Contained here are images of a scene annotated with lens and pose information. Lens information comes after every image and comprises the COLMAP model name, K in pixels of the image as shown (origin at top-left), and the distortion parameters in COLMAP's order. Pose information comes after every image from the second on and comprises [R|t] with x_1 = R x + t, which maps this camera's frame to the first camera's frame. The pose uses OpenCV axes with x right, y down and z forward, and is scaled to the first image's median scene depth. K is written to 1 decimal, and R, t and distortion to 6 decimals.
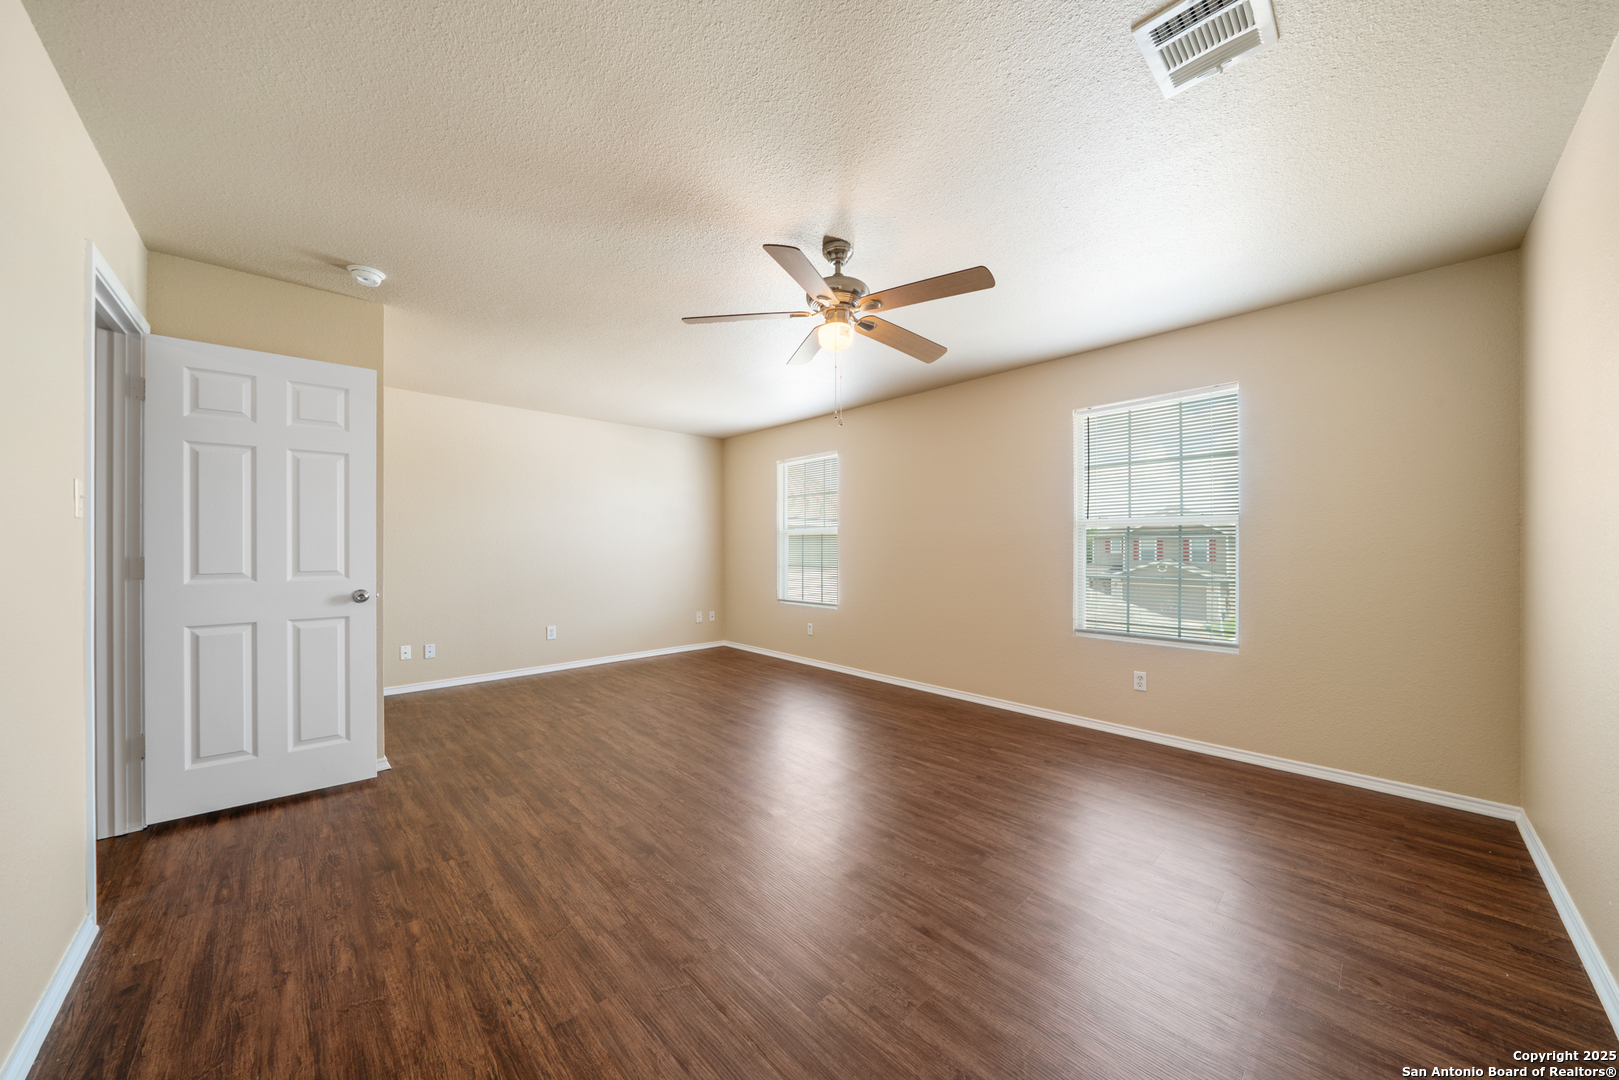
lens RADIAL K [[552.7, 0, 811.5], [0, 552.7, 546.7], [0, 0, 1]] dist [-0.002376, -0.000086]
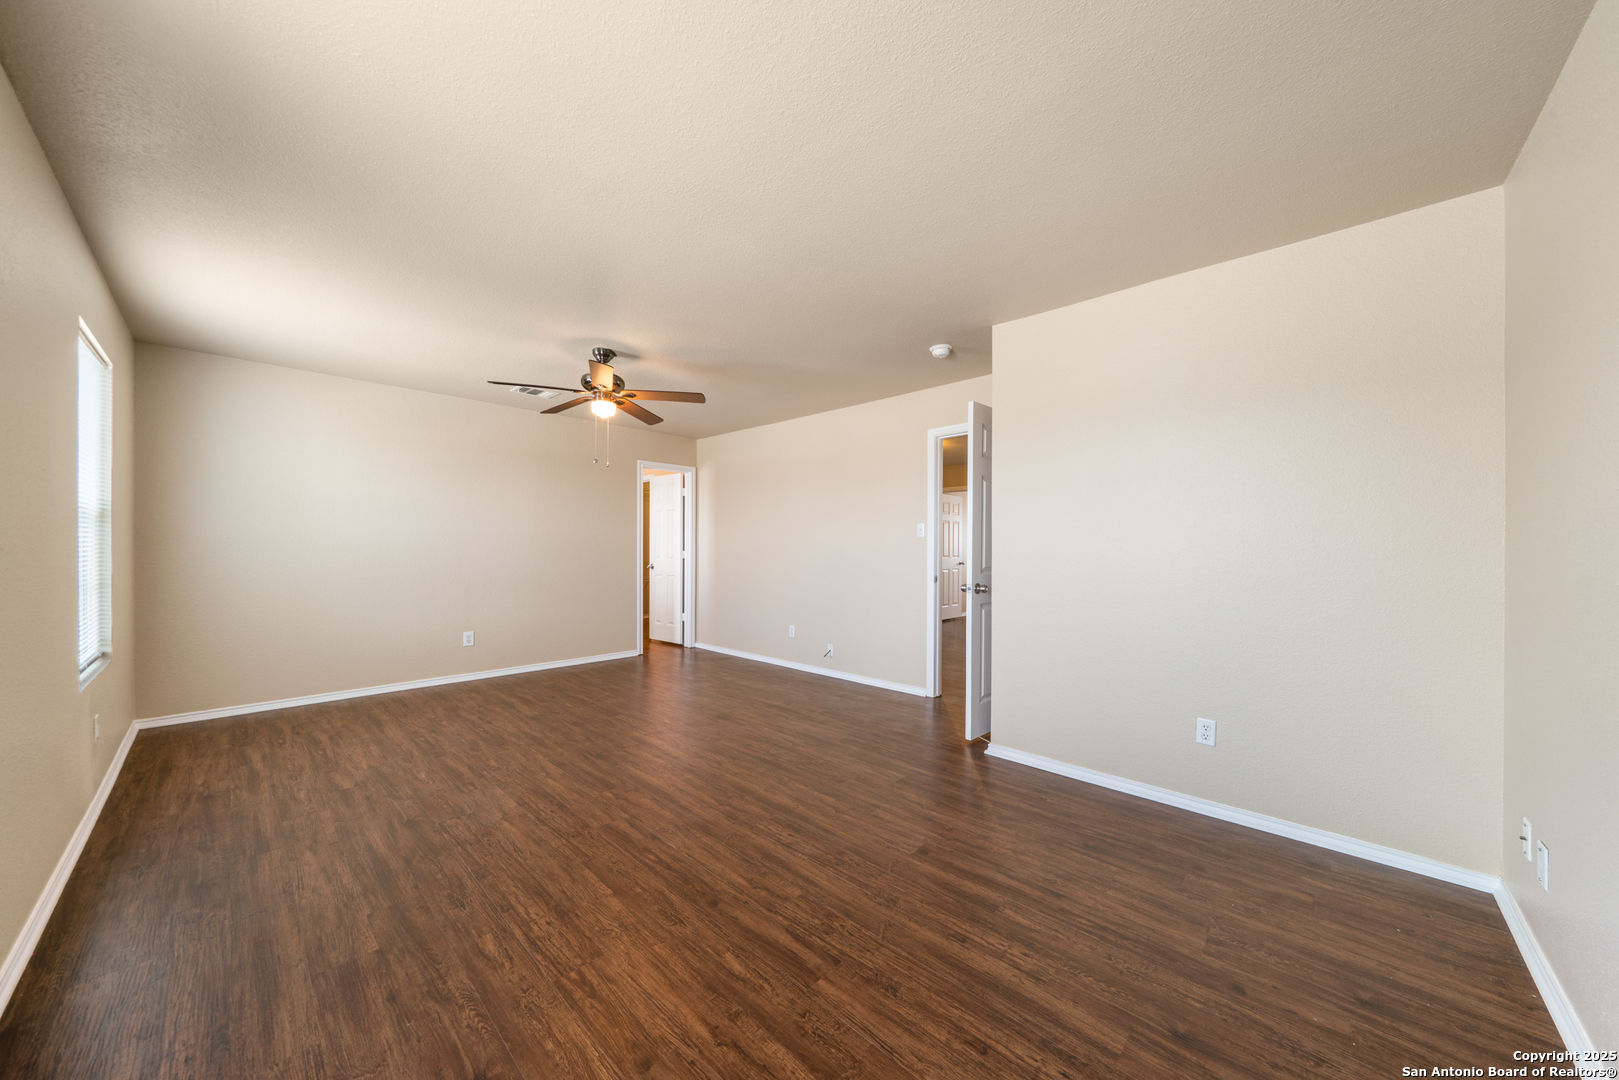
lens RADIAL K [[552.7, 0, 805.5], [0, 552.7, 544.4], [0, 0, 1]] dist [-0.002376, -0.000086]
pose [[-0.998931, -0.004649, -0.045996, -0.319429], [-0.004518, 0.999985, -0.002951, -0.002756], [0.046009, -0.002740, -0.998937, 1.839672]]
